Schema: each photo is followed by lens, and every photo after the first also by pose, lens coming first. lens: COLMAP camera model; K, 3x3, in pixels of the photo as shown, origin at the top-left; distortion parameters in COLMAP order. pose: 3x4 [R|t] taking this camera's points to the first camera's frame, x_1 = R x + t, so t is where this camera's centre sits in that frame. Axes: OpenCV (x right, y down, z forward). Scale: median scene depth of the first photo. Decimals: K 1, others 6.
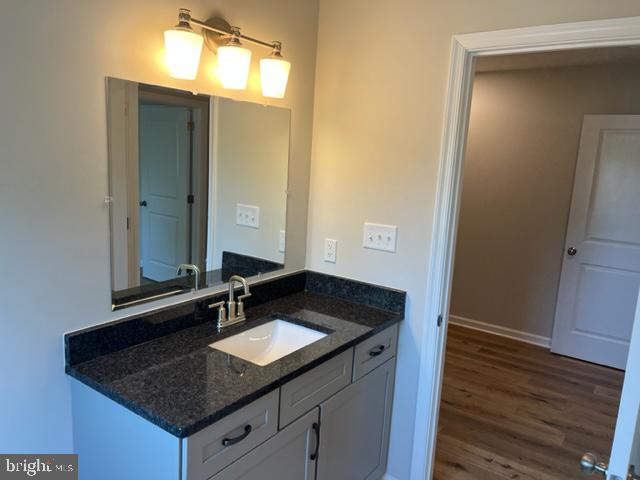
lens RADIAL K [[485.1, 0, 322.2], [0, 485.1, 240.1], [0, 0, 1]] dist [0.033024, -0.041528]
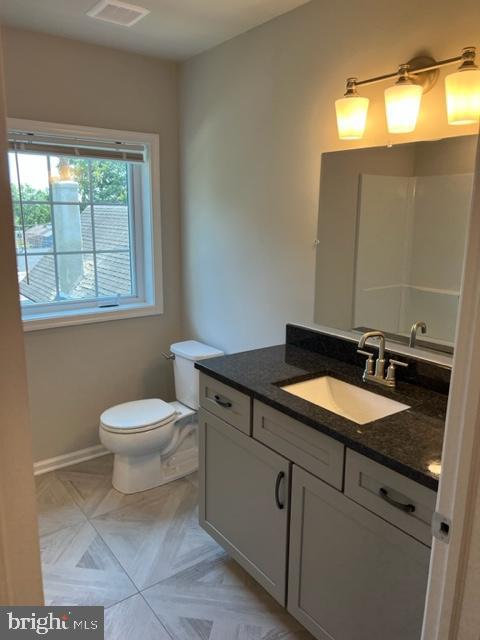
lens RADIAL K [[485.1, 0, 240.0], [0, 485.1, 320.0], [0, 0, 1]] dist [0.033024, -0.041528]
pose [[-0.306584, 0.163035, -0.937777, 0.837085], [-0.188733, 0.955248, 0.227774, -0.122254], [0.932945, 0.246821, -0.262093, 1.034766]]
